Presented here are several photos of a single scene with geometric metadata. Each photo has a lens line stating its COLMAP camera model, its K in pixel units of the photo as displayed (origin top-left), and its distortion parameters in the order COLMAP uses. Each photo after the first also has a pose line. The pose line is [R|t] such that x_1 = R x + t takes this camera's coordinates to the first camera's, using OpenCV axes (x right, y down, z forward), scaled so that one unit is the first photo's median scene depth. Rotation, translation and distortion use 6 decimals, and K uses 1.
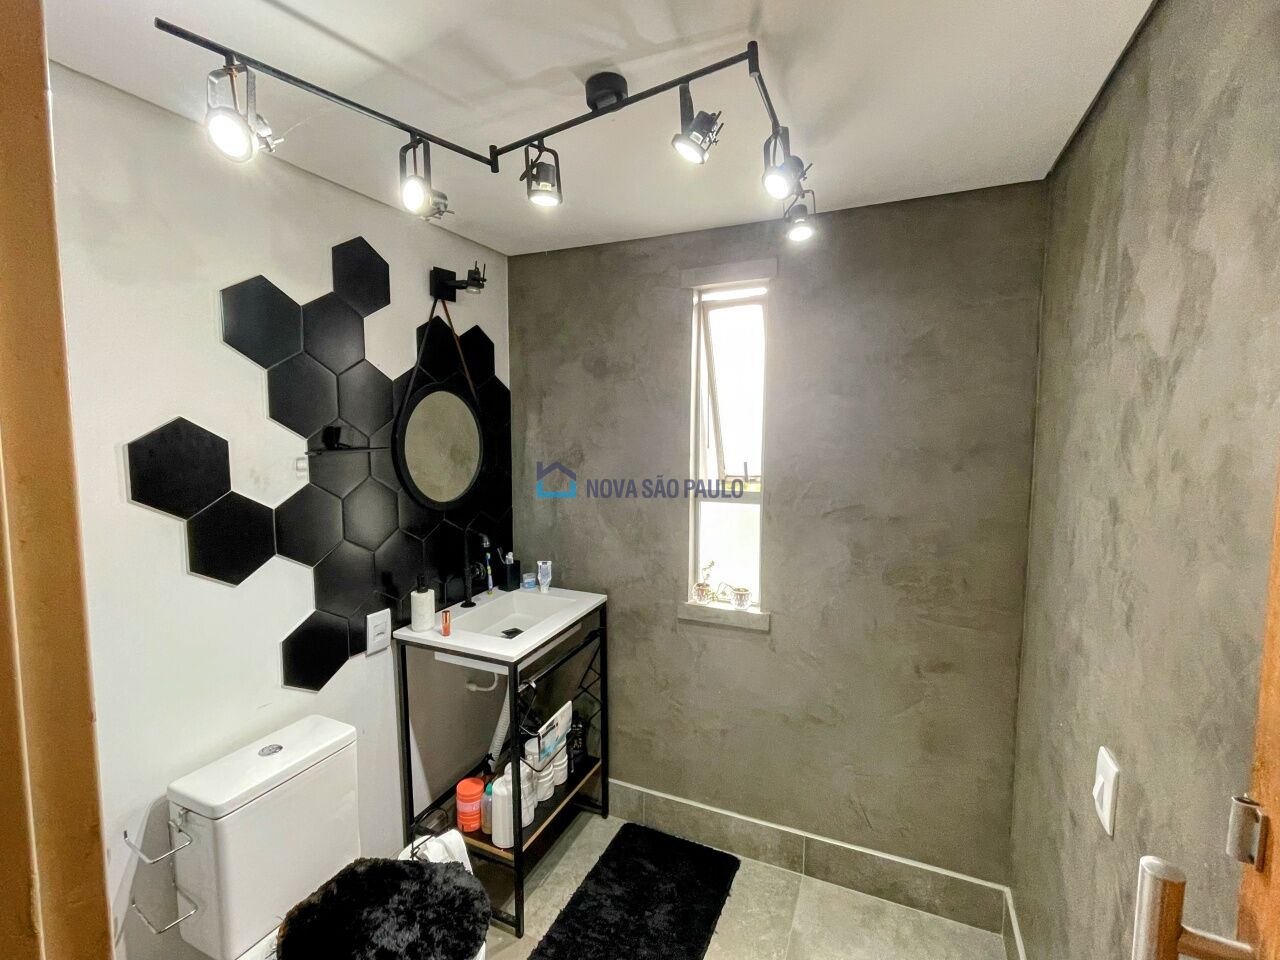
lens RADIAL K [[581.2, 0, 640.0], [0, 581.2, 480.0], [0, 0, 1]] dist [-0.000275, -0.000101]
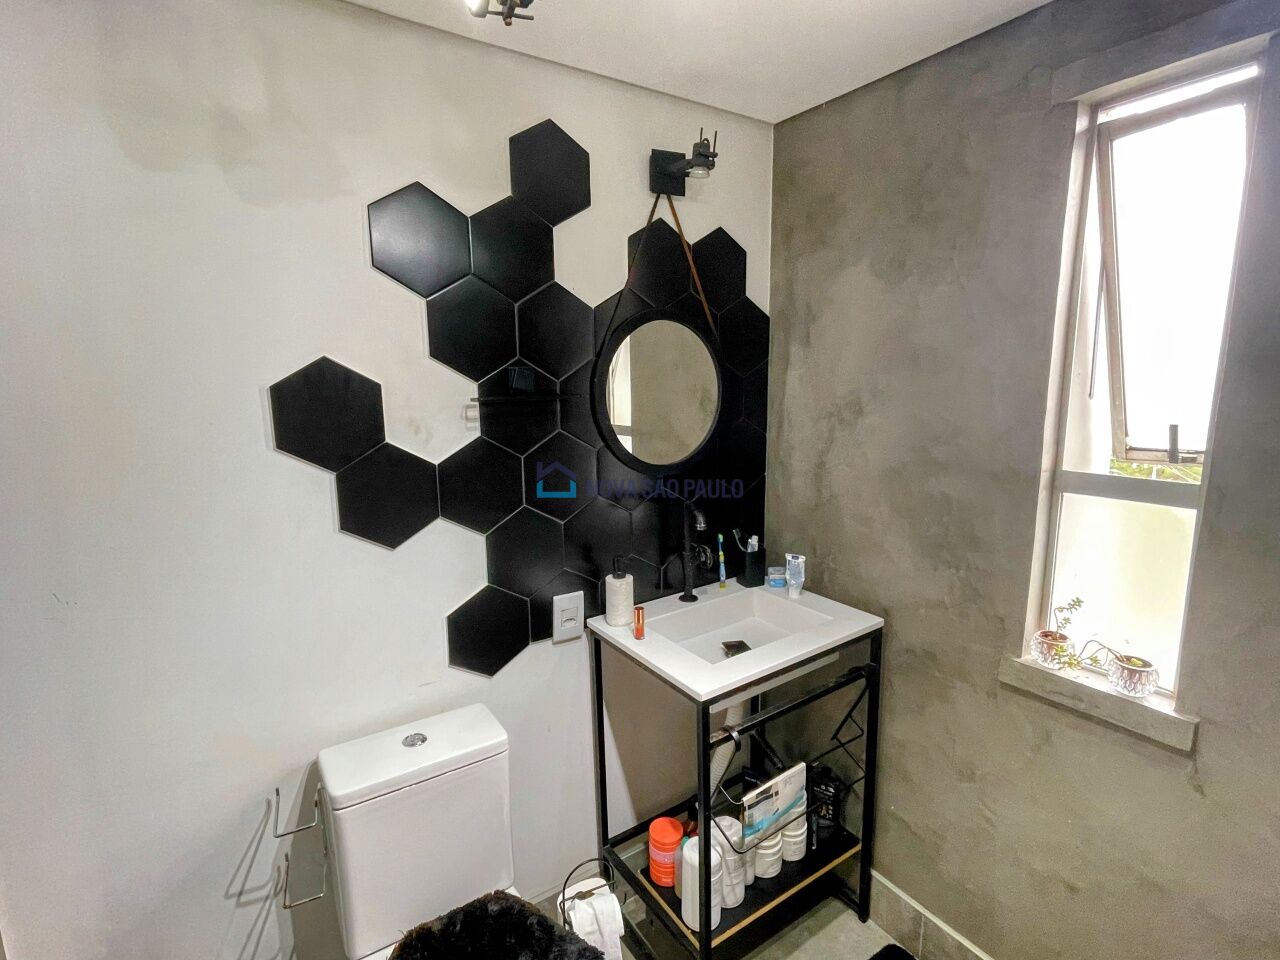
lens RADIAL K [[620.2, 0, 638.8], [0, 620.2, 476.7], [0, 0, 1]] dist [-0.008163, -0.000850]
pose [[0.842899, 0.076160, -0.532654, 0.077378], [-0.036572, 0.995752, 0.084502, -0.014386], [0.536827, -0.051747, 0.842104, 0.275727]]
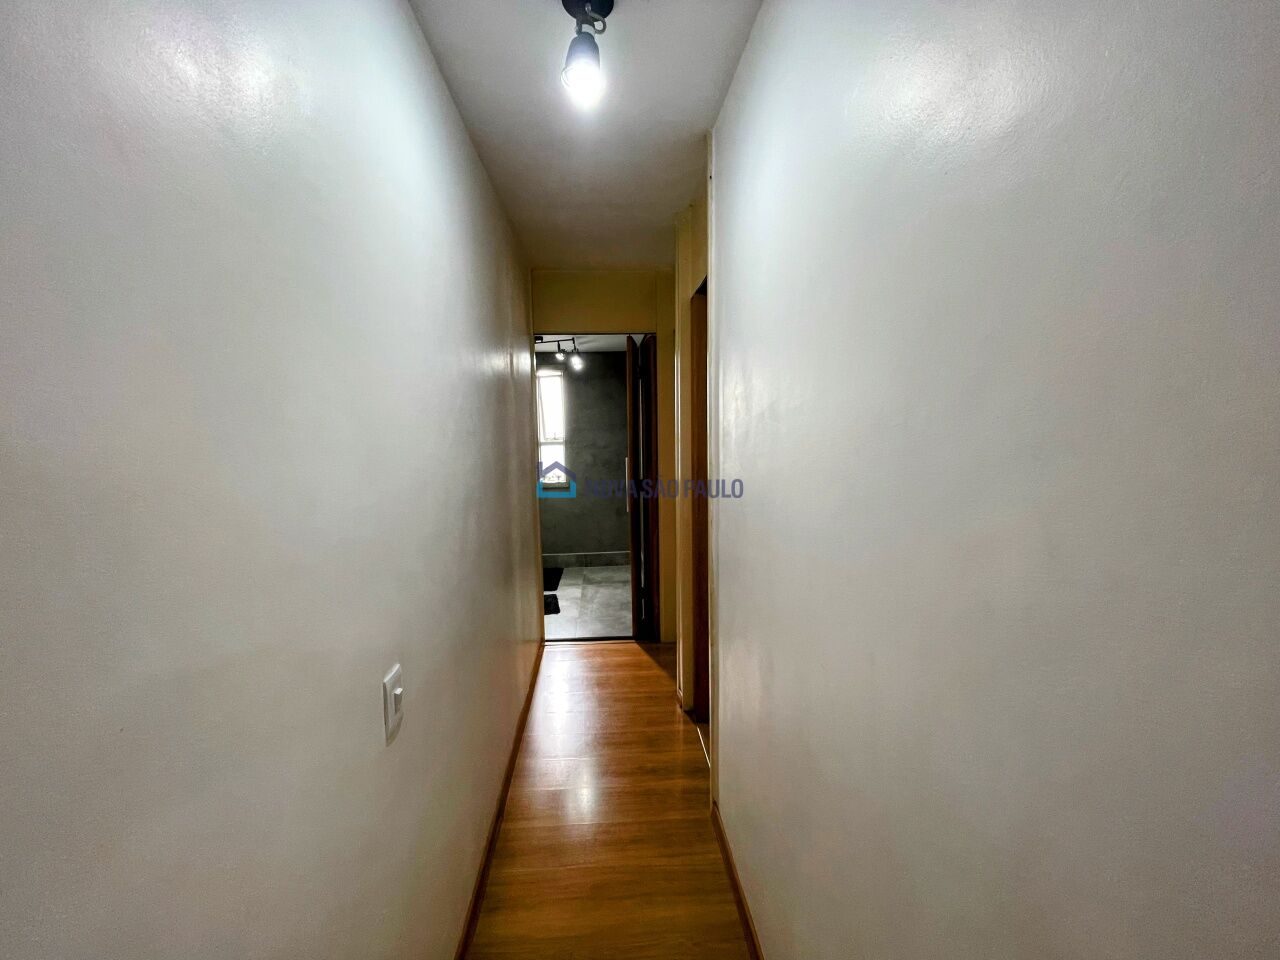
lens RADIAL K [[514.4, 0, 640.4], [0, 514.4, 476.2], [0, 0, 1]] dist [-0.001809, 0.000153]
pose [[0.874177, -0.068711, 0.480722, -0.703047], [0.060940, 0.997635, 0.031778, 0.137985], [-0.481769, 0.001516, 0.876297, -1.453457]]
